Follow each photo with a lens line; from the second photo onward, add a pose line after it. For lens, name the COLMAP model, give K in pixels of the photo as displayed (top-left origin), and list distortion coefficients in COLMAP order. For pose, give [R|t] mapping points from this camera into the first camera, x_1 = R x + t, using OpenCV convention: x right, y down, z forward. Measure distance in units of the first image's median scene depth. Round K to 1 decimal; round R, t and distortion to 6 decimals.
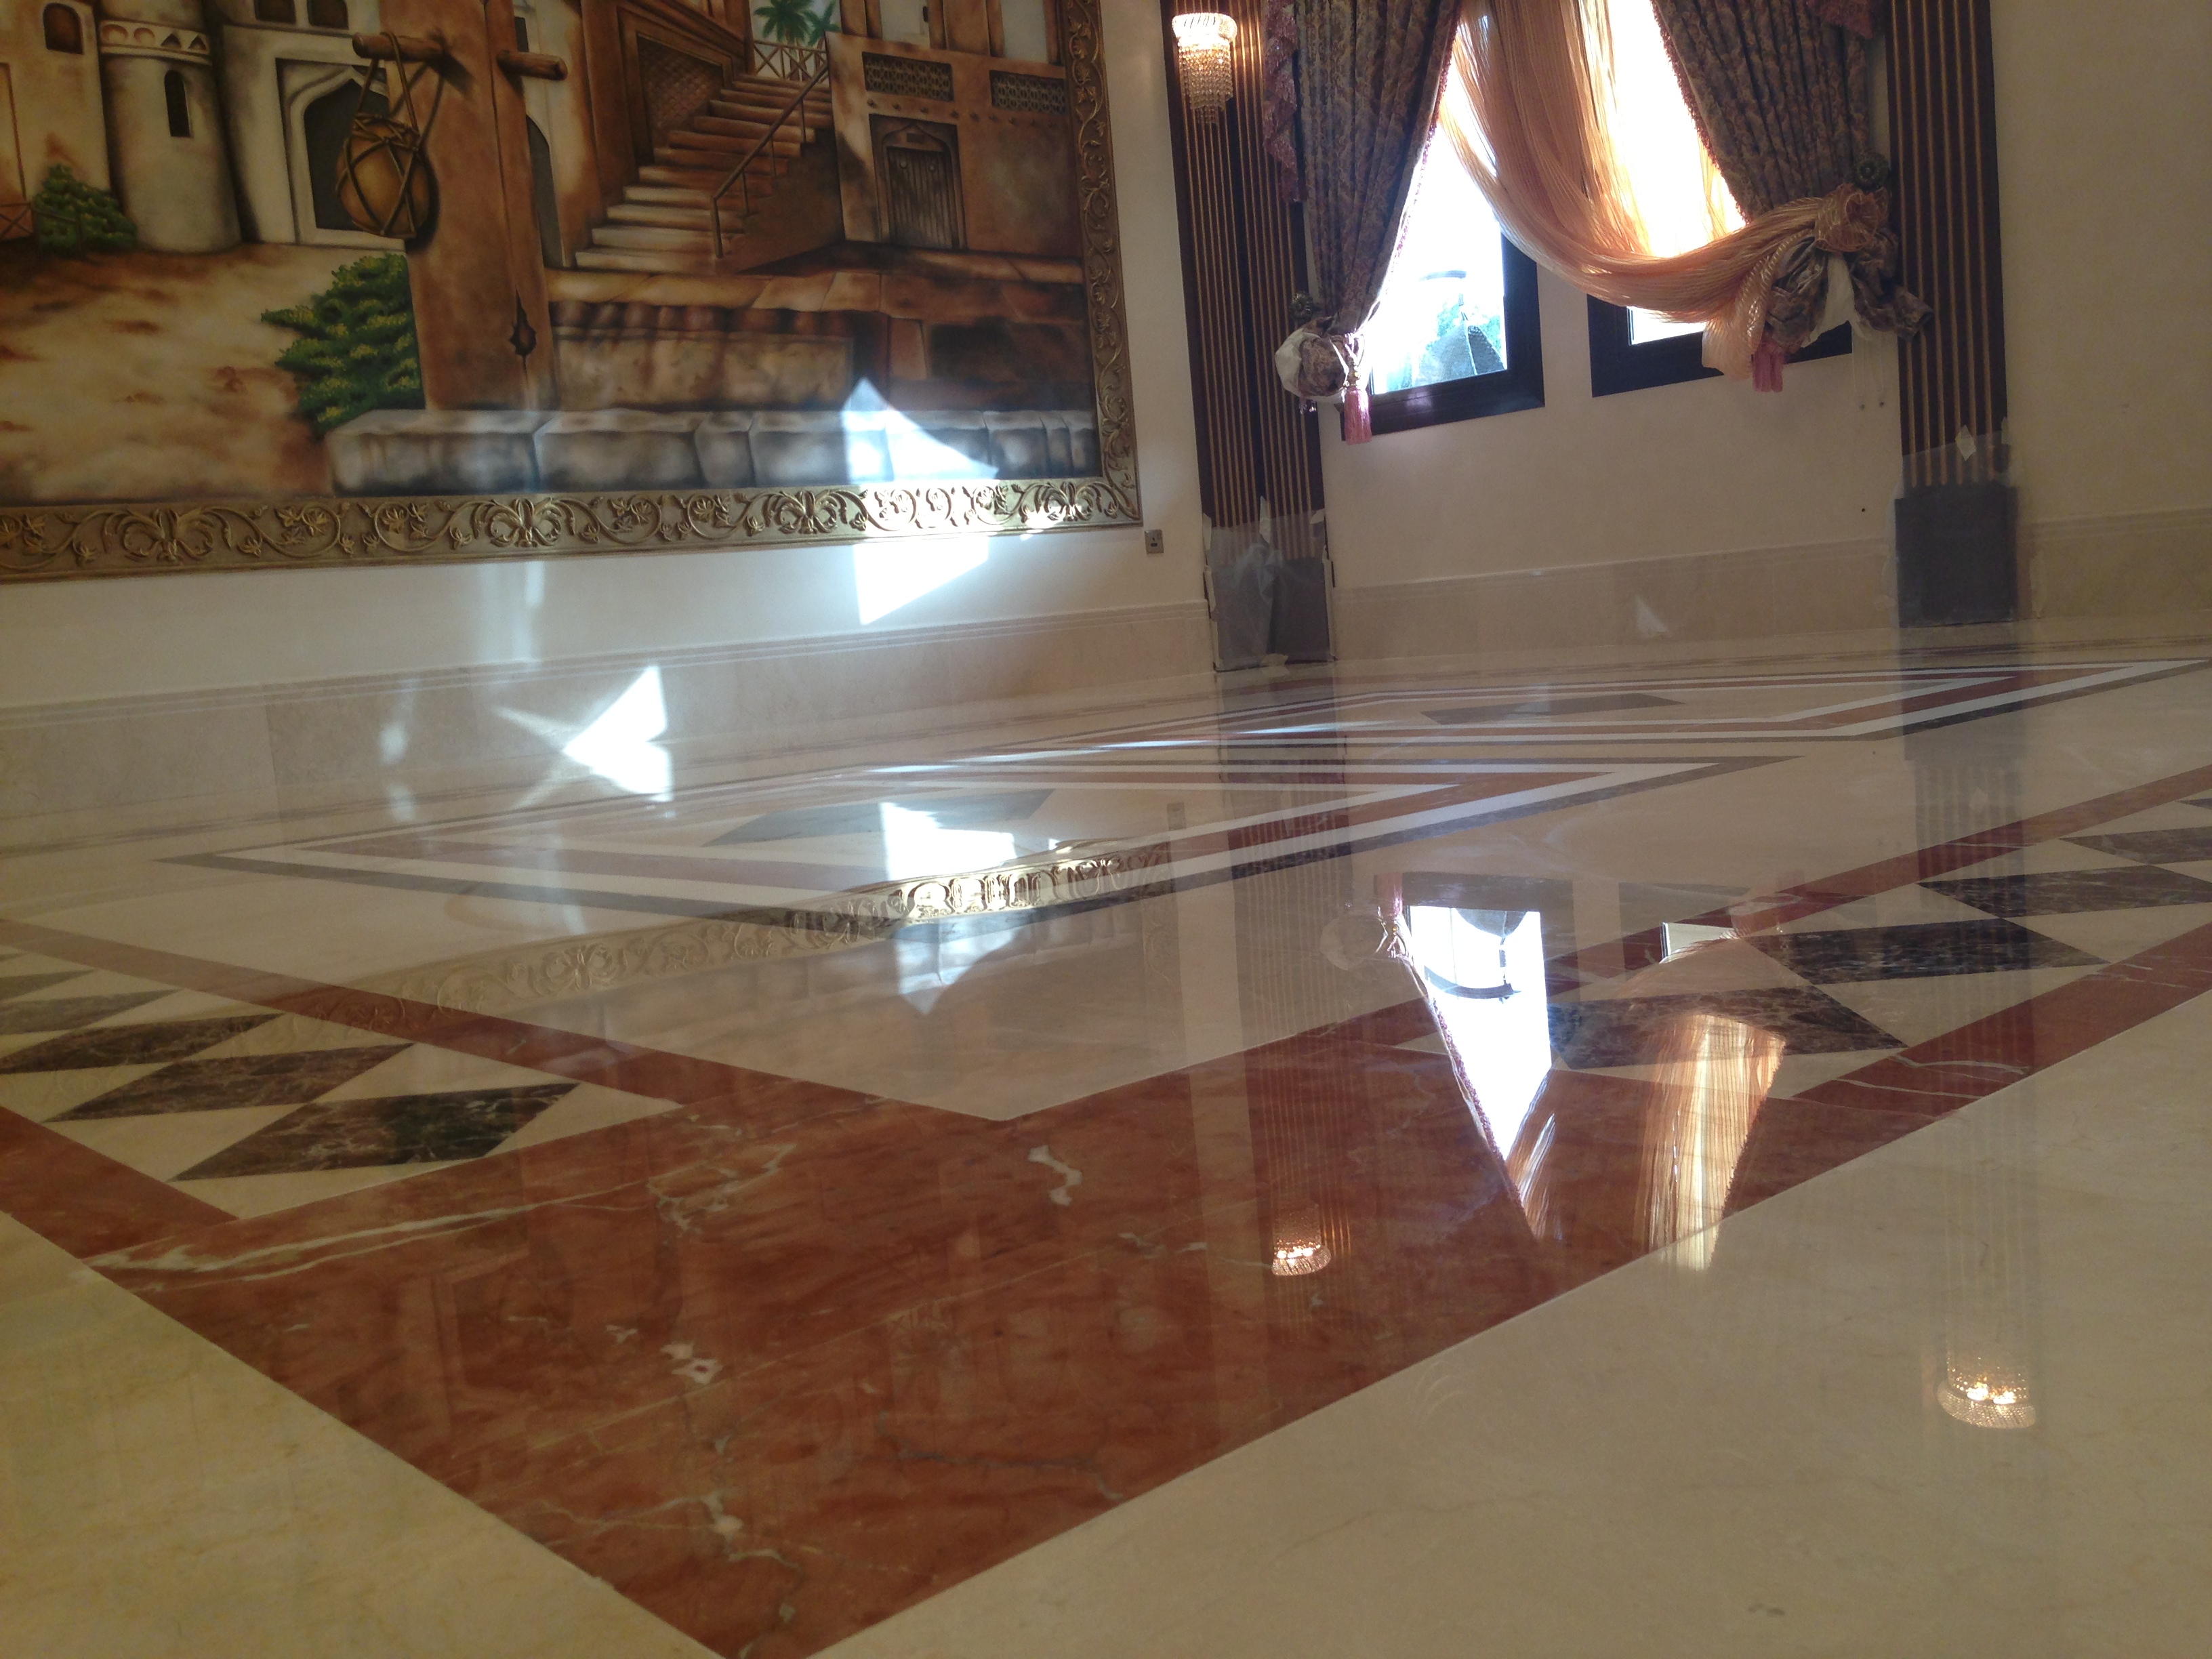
lens RADIAL K [[2006.4, 0, 1106.0], [0, 2006.4, 829.5], [0, 0, 1]] dist [0.151311, -0.250933]
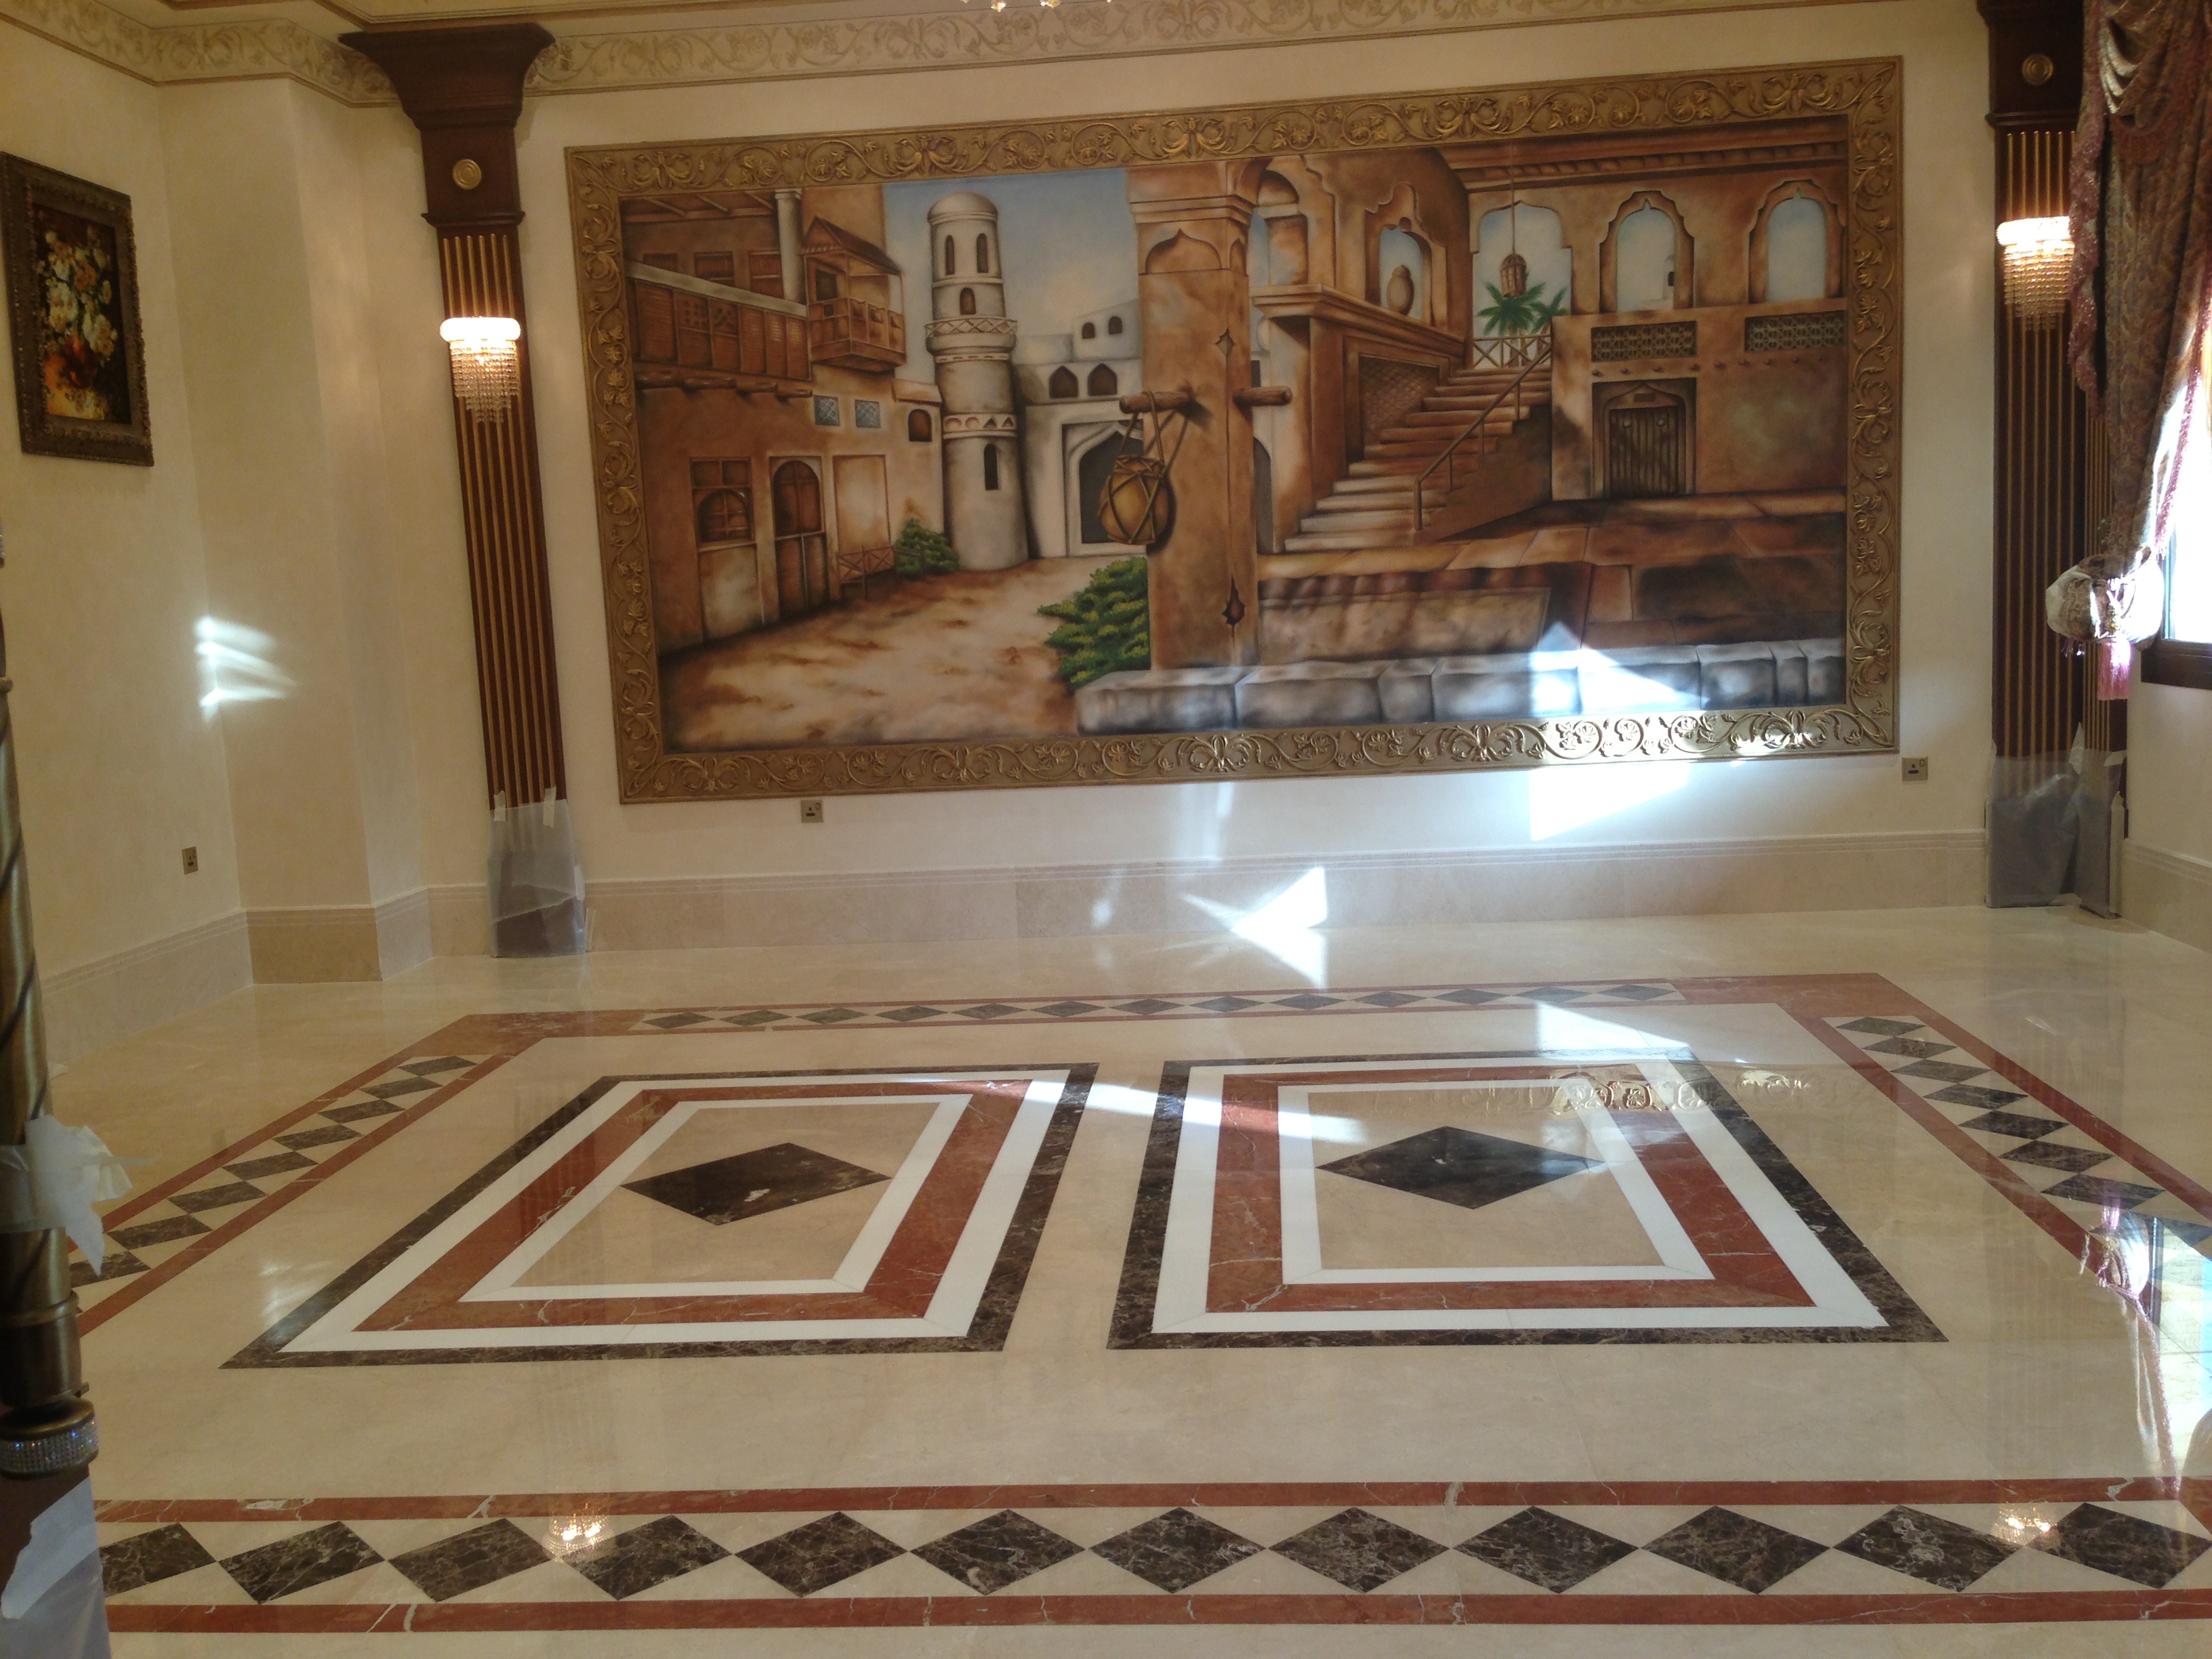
lens RADIAL K [[2006.4, 0, 1106.0], [0, 2006.4, 829.5], [0, 0, 1]] dist [0.151311, -0.250933]
pose [[0.699840, 0.138386, -0.700766, 0.526327], [-0.094680, 0.990369, 0.101022, -0.210691], [0.707997, -0.004351, 0.706202, 0.046686]]
